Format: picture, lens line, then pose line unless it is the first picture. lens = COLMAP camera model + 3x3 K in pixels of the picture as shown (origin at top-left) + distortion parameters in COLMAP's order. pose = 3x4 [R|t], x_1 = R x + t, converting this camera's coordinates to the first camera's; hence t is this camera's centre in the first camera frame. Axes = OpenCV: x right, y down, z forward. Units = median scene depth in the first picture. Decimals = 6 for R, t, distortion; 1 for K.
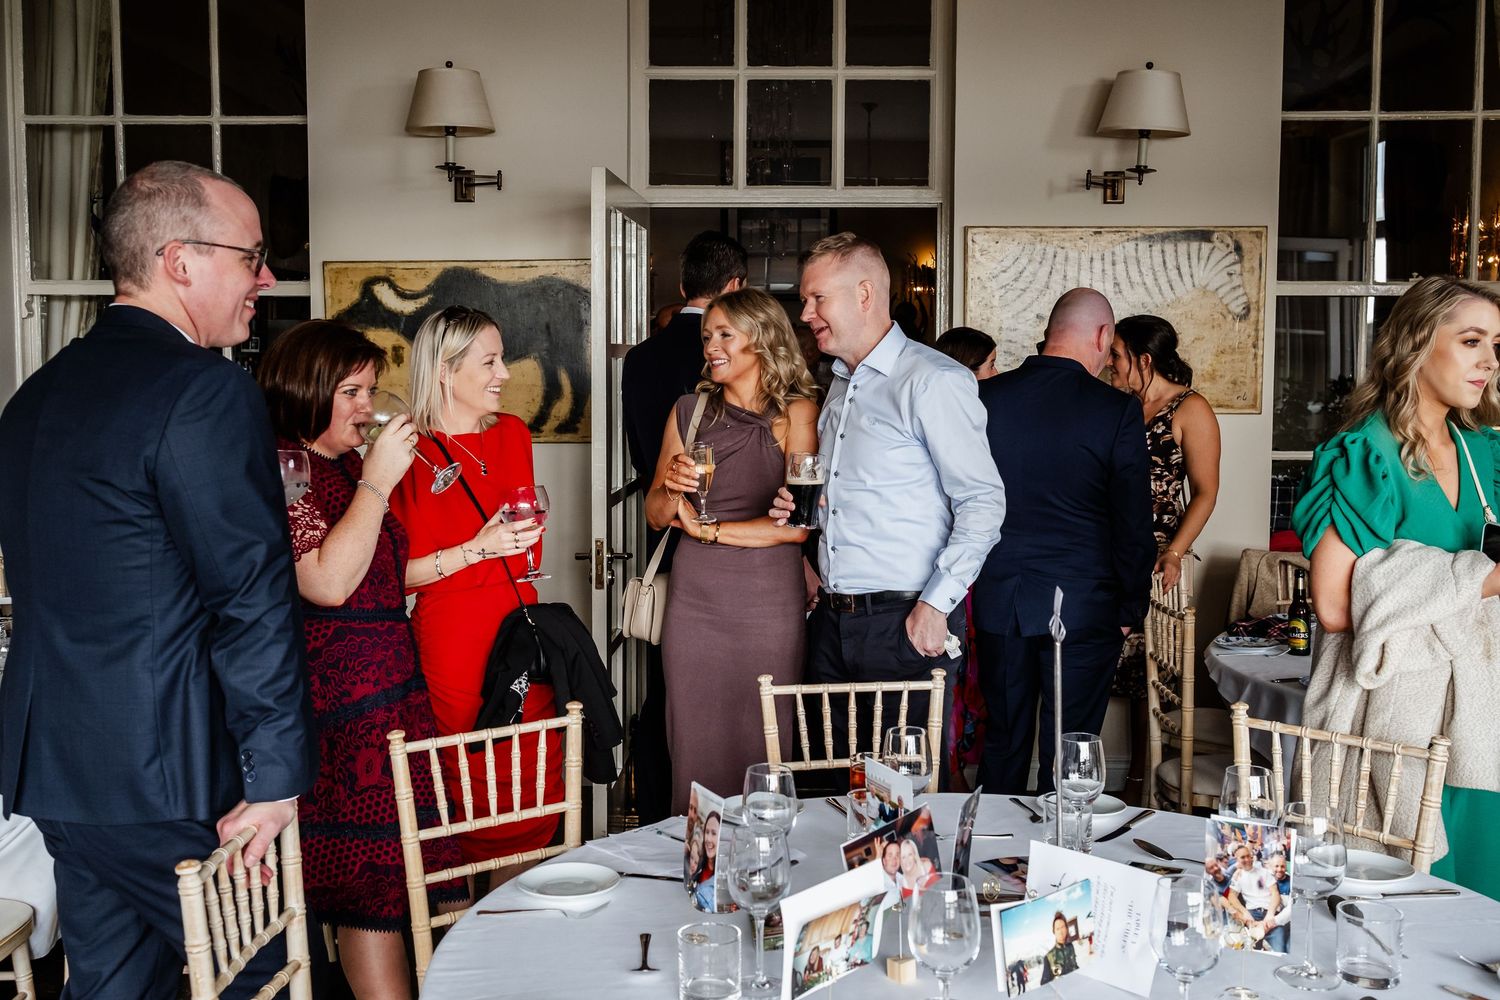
lens RADIAL K [[1478.0, 0, 748.9], [0, 1478.0, 496.1], [0, 0, 1]] dist [-0.007309, 0.000000]
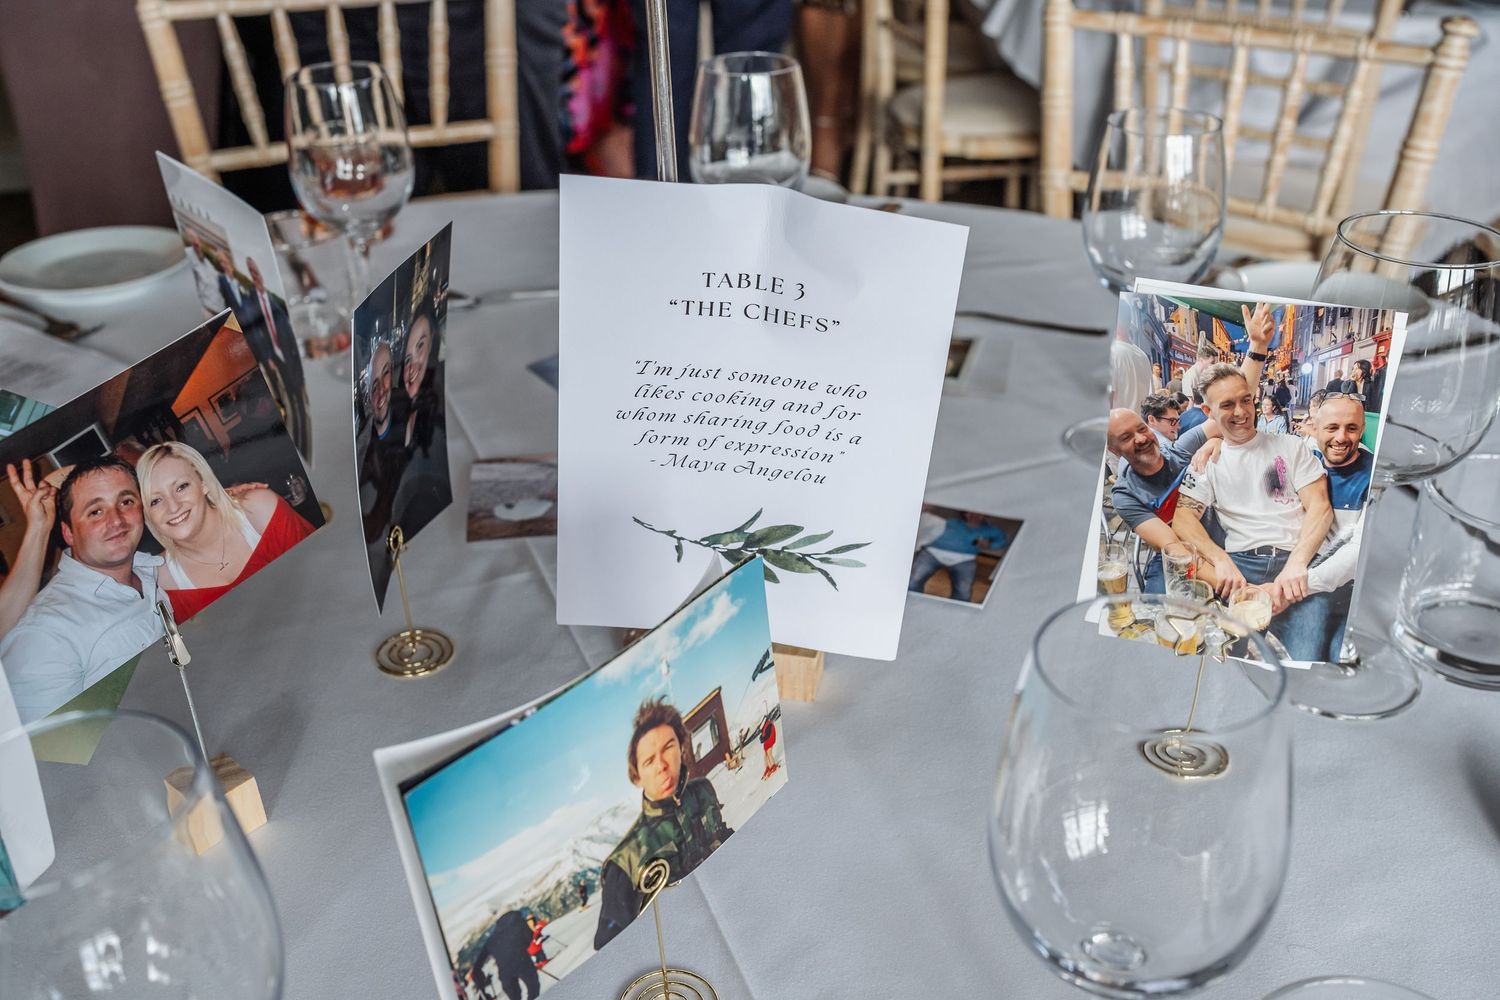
lens RADIAL K [[1478.0, 0, 746.3], [0, 1478.0, 499.2], [0, 0, 1]] dist [-0.007309, 0.000000]
pose [[0.979042, -0.112819, 0.169553, 0.175629], [0.031265, 0.905932, 0.422268, 0.124611], [-0.201243, -0.408117, 0.890473, 0.727827]]
